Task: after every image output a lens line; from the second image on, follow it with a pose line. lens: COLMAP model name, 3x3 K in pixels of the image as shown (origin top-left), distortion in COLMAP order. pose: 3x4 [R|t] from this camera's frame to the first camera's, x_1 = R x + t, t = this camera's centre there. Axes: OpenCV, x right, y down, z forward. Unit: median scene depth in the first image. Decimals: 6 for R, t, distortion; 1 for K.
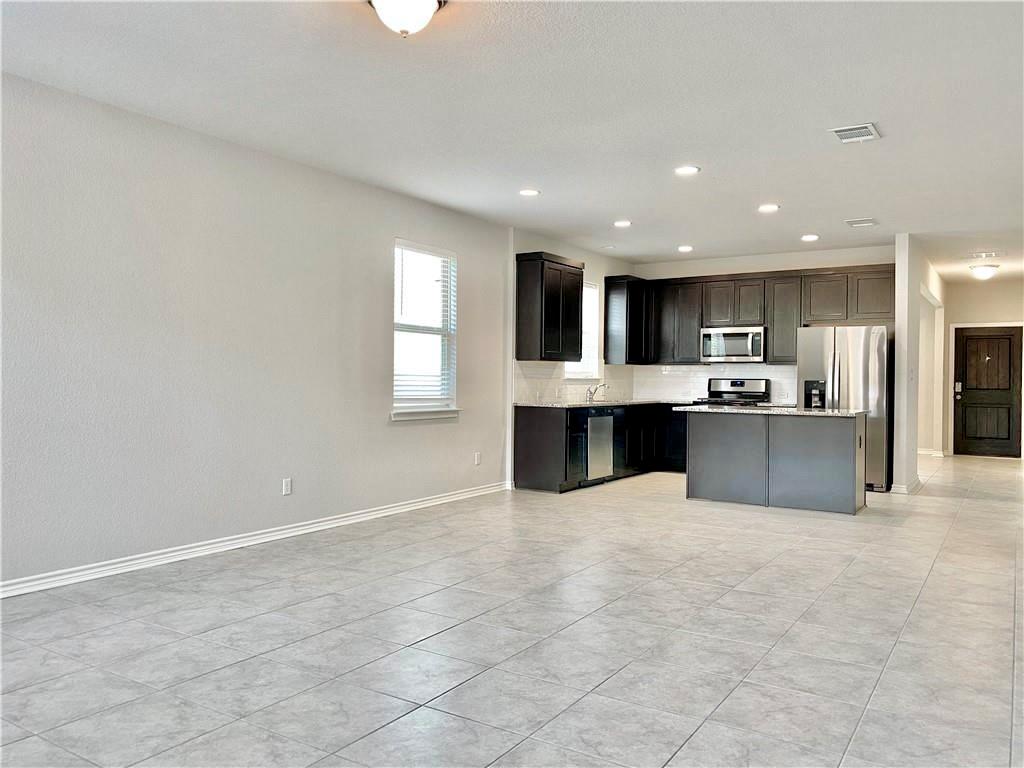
lens RADIAL K [[793.4, 0, 512.0], [0, 793.4, 384.0], [0, 0, 1]] dist [0.003113, -0.003547]
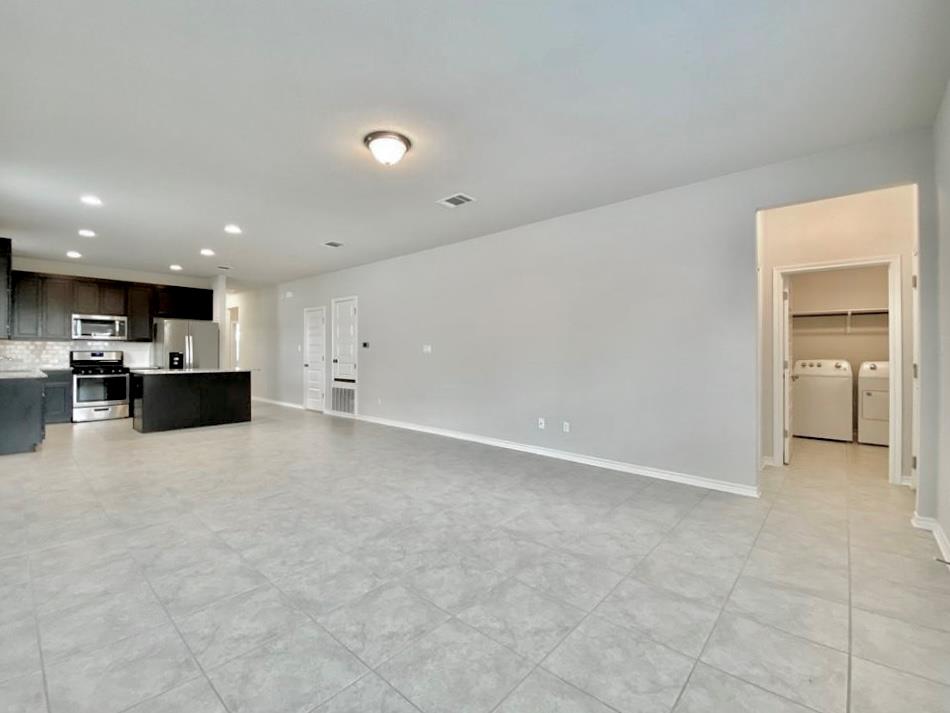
lens RADIAL K [[405.1, 0, 469.4], [0, 405.1, 350.7], [0, 0, 1]] dist [-0.009937, -0.000629]
pose [[0.162264, -0.003108, 0.986743, -0.560632], [0.002474, 0.999993, 0.002743, -0.012929], [-0.986744, 0.001996, 0.162270, 0.368924]]
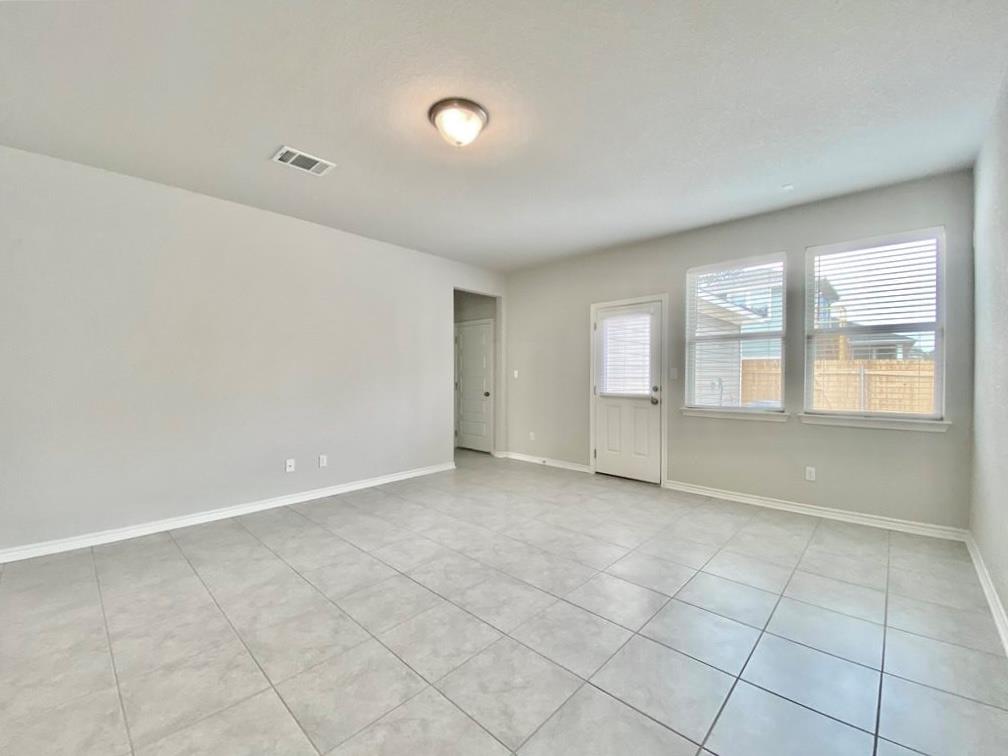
lens RADIAL K [[429.9, 0, 498.1], [0, 429.9, 371.8], [0, 0, 1]] dist [-0.009937, -0.000629]
pose [[-0.982550, -0.008535, 0.185805, -0.196368], [-0.007572, 0.999954, 0.005891, -0.020948], [-0.185847, 0.004382, -0.982569, 0.964759]]
